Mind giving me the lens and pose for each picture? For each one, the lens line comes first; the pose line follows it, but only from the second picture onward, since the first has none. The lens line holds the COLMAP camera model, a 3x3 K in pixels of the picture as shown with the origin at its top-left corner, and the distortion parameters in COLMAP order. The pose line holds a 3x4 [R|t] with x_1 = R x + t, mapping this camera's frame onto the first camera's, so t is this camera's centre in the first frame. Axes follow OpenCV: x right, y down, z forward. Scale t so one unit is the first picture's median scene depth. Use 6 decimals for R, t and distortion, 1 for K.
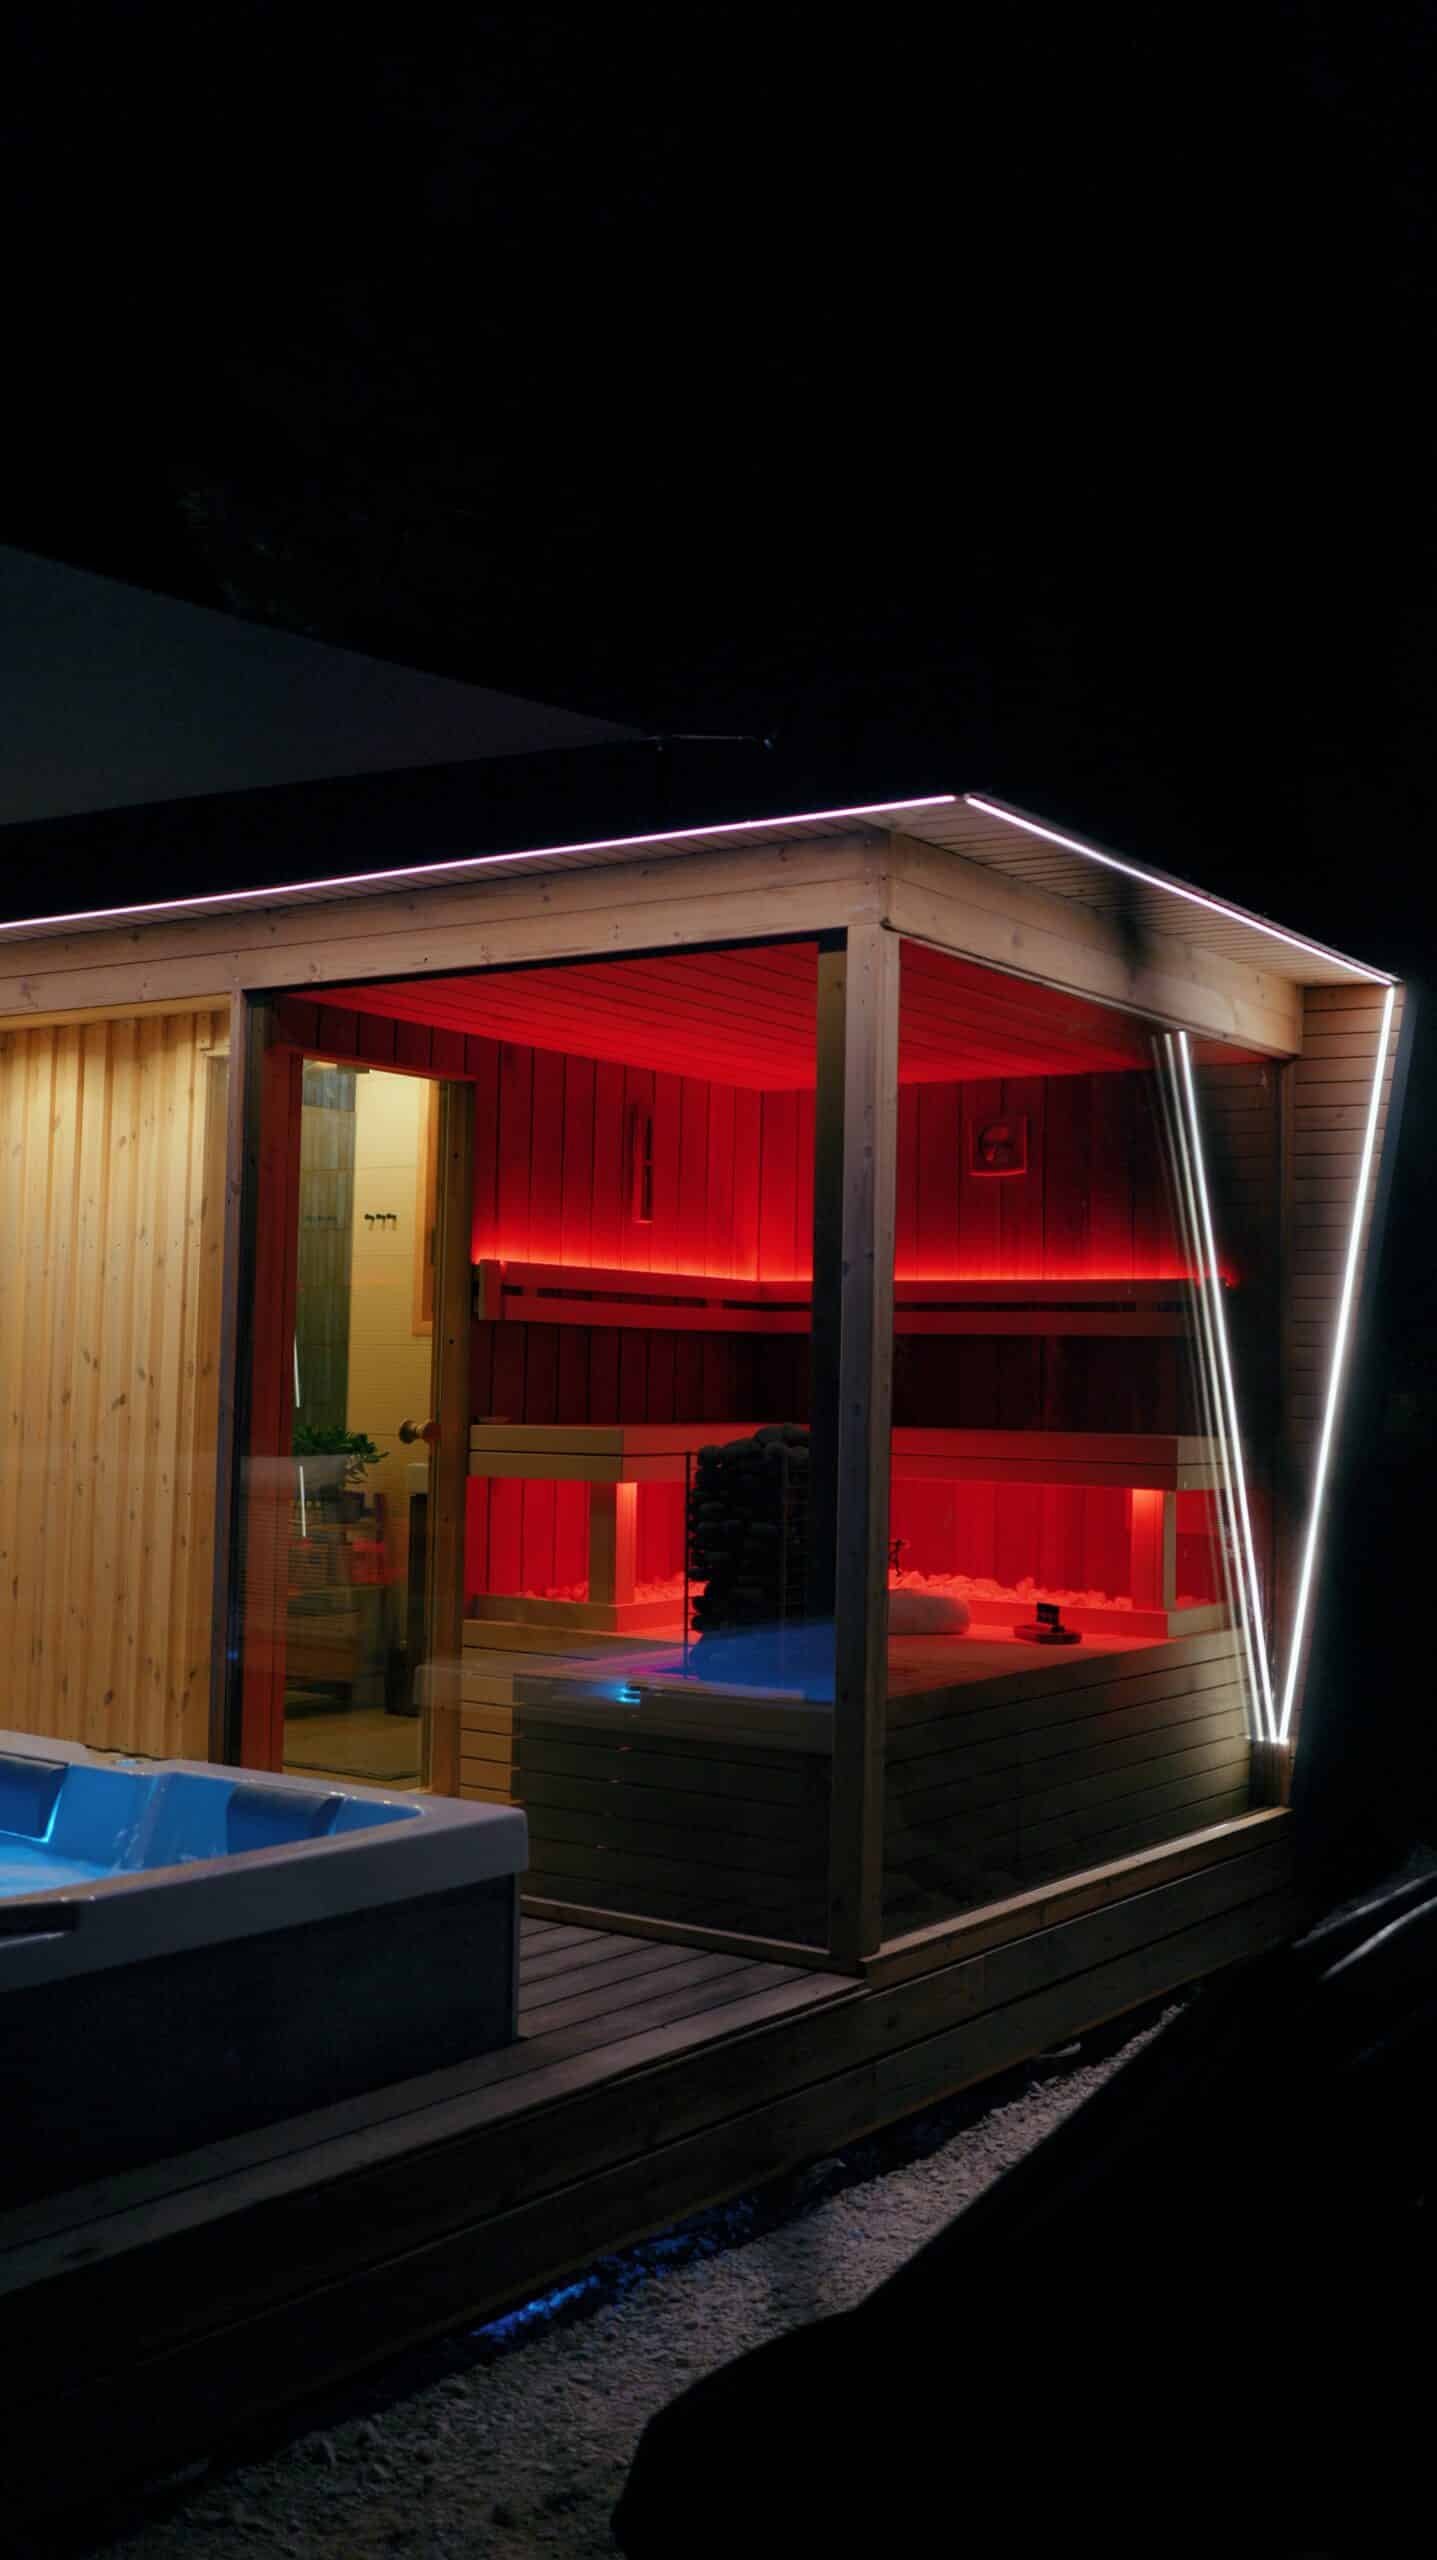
lens RADIAL K [[2446.0, 0, 710.9], [0, 2446.0, 1264.4], [0, 0, 1]] dist [-0.009495, 0.000000]
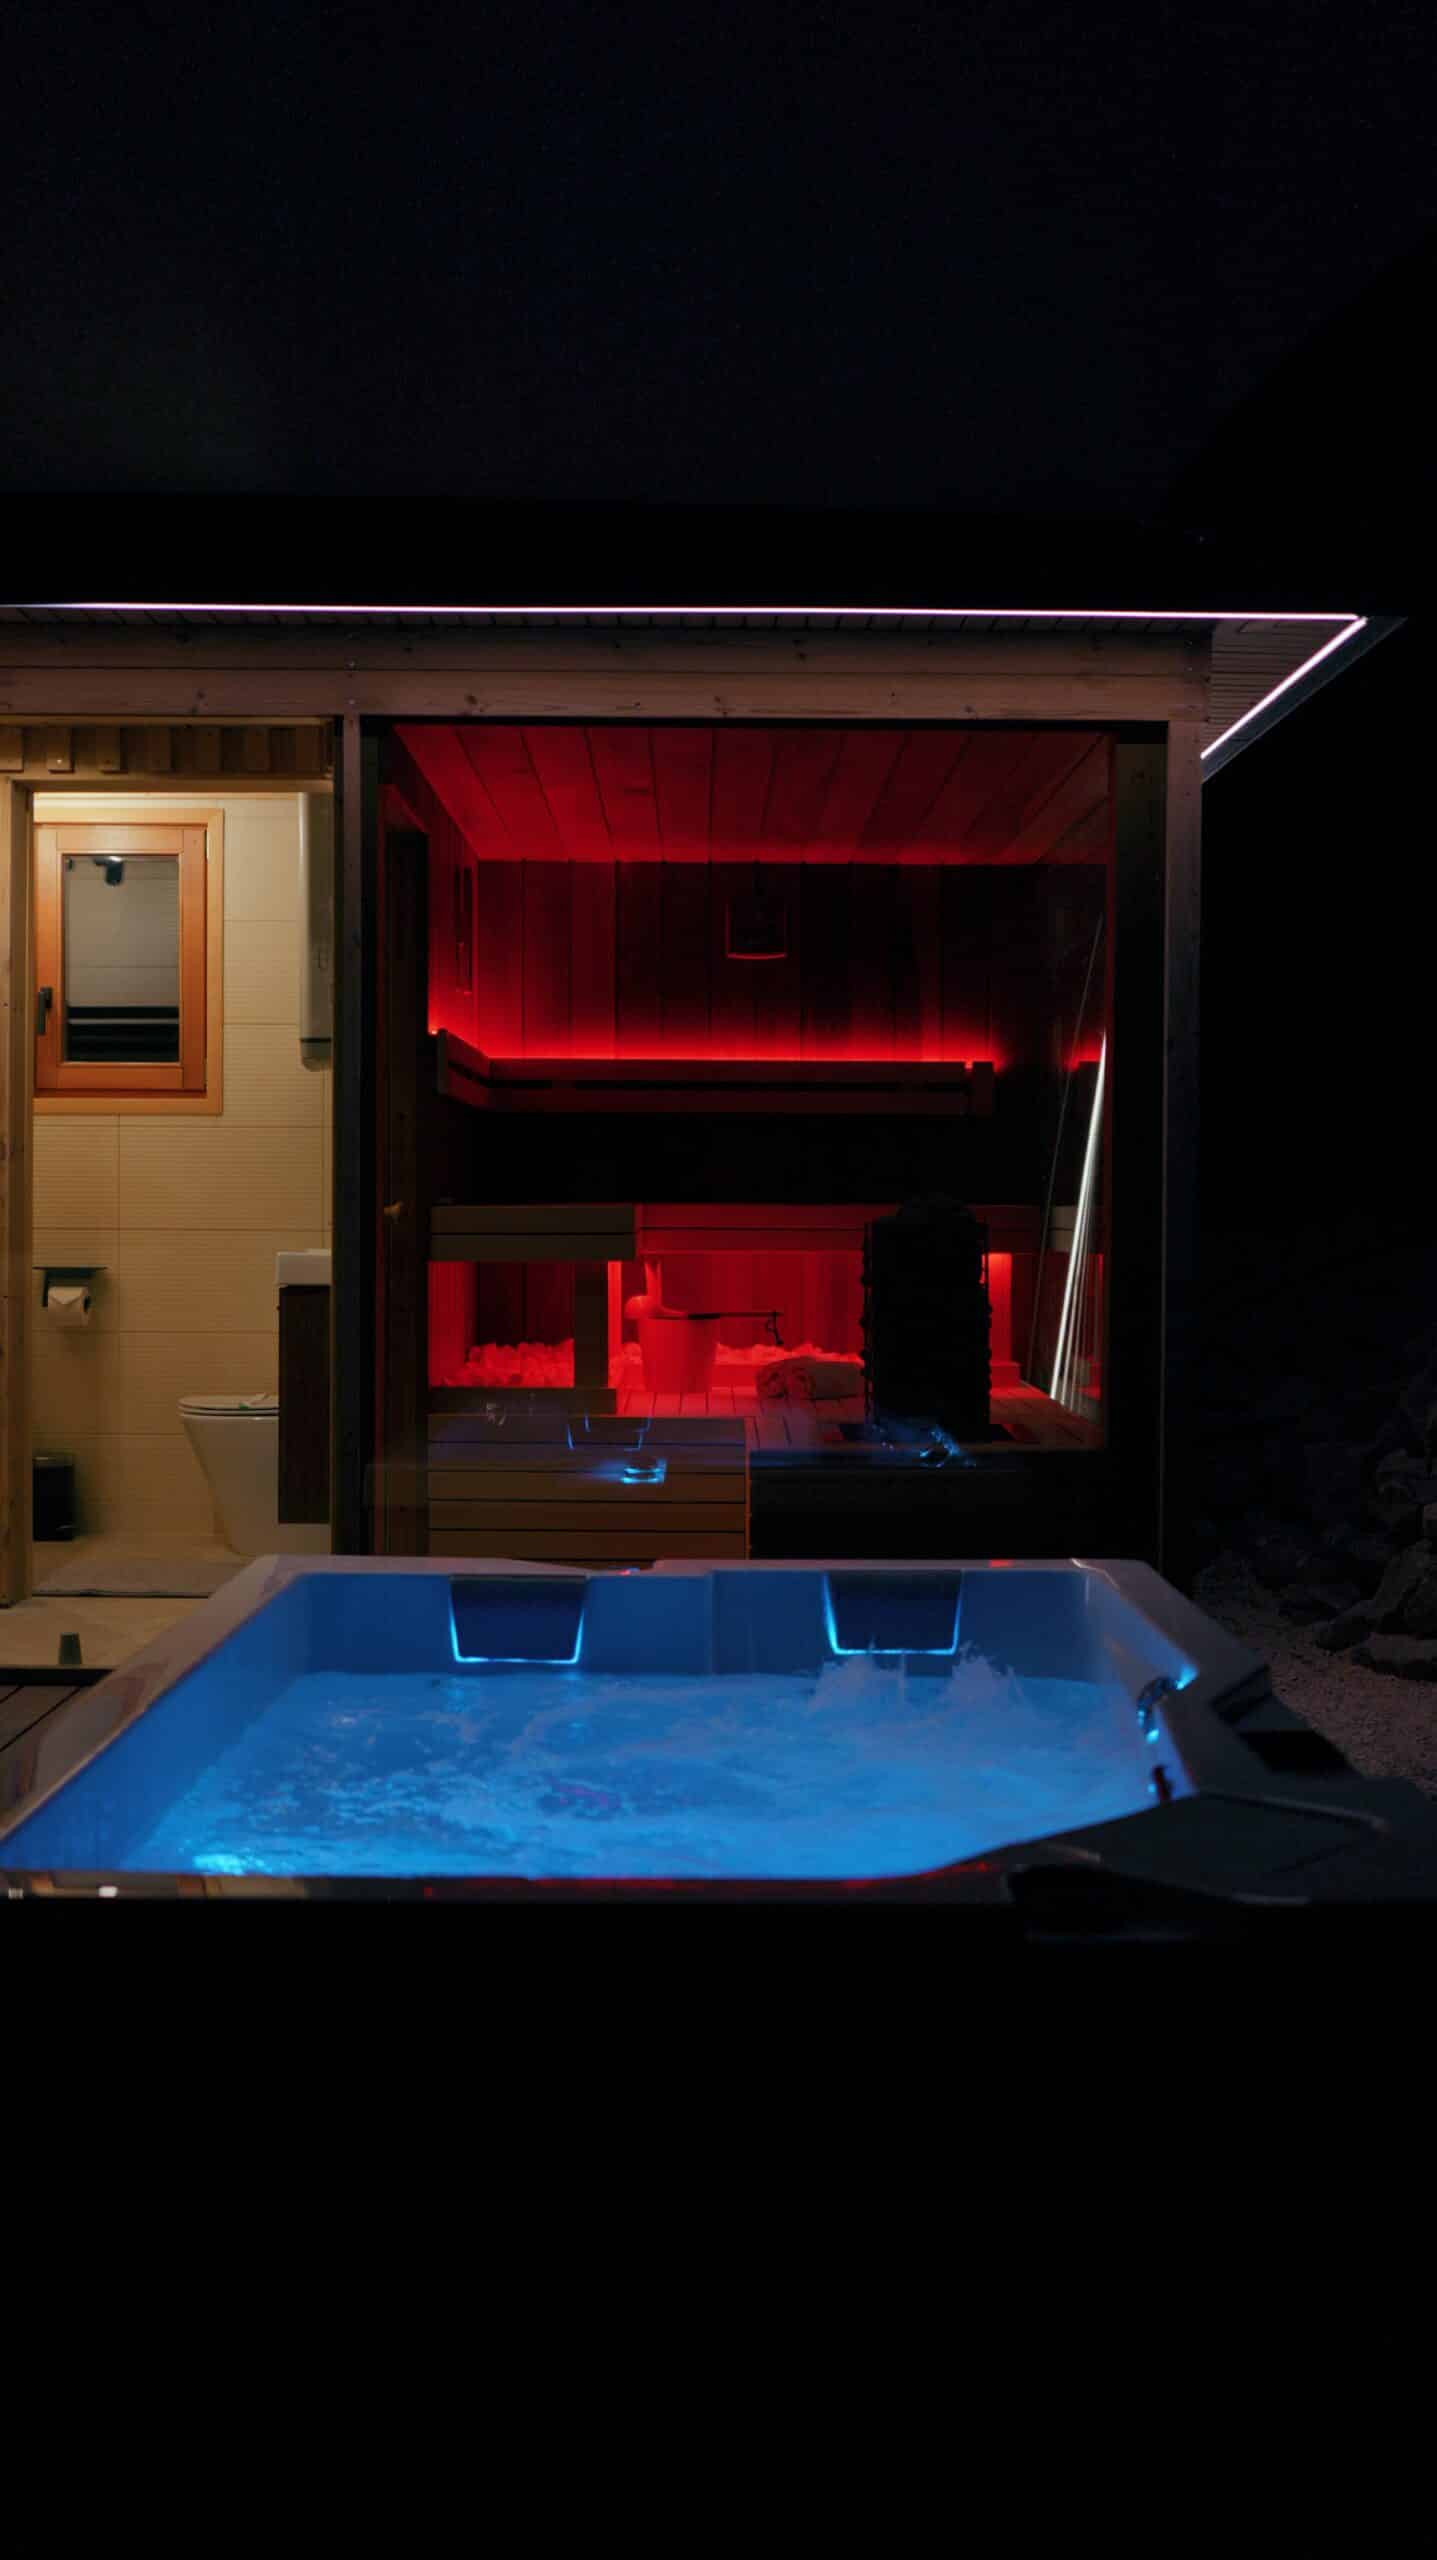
lens RADIAL K [[2446.0, 0, 706.6], [0, 2446.0, 1289.0], [0, 0, 1]] dist [-0.009495, 0.000000]
pose [[0.826666, -0.035146, 0.561594, -0.538003], [-0.019145, 0.995713, 0.090497, 0.010426], [-0.562367, -0.085563, 0.822449, 0.171668]]
